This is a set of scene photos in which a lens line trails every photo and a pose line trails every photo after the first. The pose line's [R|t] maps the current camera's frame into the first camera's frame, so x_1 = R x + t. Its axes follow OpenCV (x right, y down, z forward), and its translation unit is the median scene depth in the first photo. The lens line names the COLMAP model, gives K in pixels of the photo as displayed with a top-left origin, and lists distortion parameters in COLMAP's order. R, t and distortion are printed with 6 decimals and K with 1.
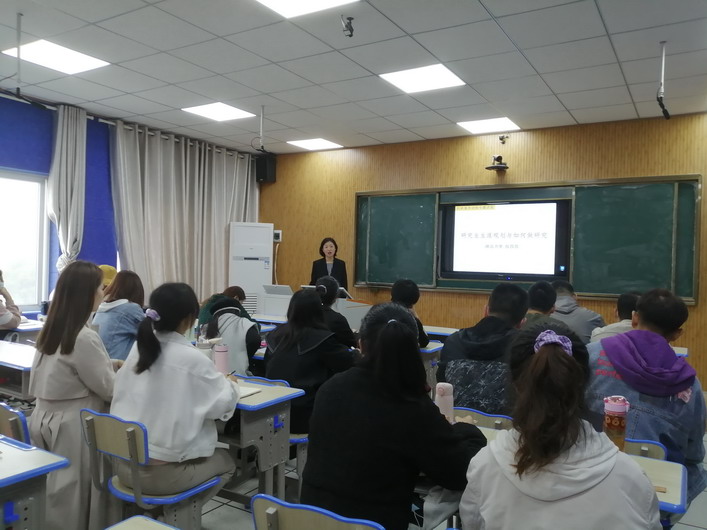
lens RADIAL K [[546.0, 0, 353.5], [0, 546.0, 265.0], [0, 0, 1]] dist [-0.001105, 0.000692]
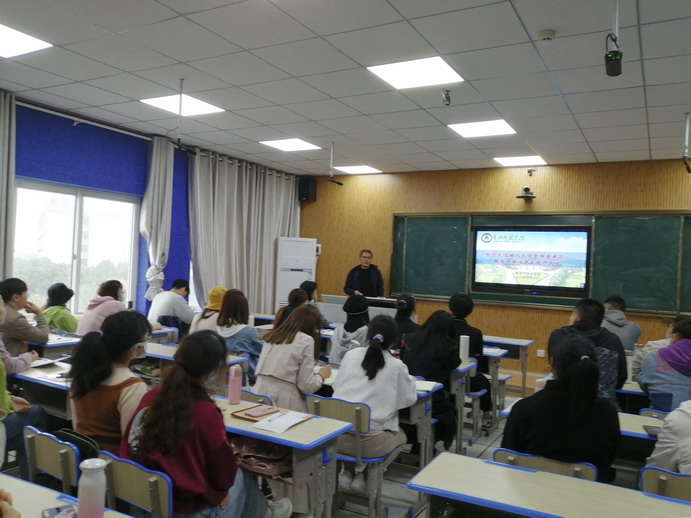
lens RADIAL K [[543.4, 0, 345.5], [0, 543.4, 259.0], [0, 0, 1]] dist [-0.002458, -0.004866]
pose [[0.999372, 0.018854, 0.030004, -0.148121], [-0.018324, 0.999673, -0.017838, -0.019866], [-0.030330, 0.017277, 0.999391, -0.130191]]
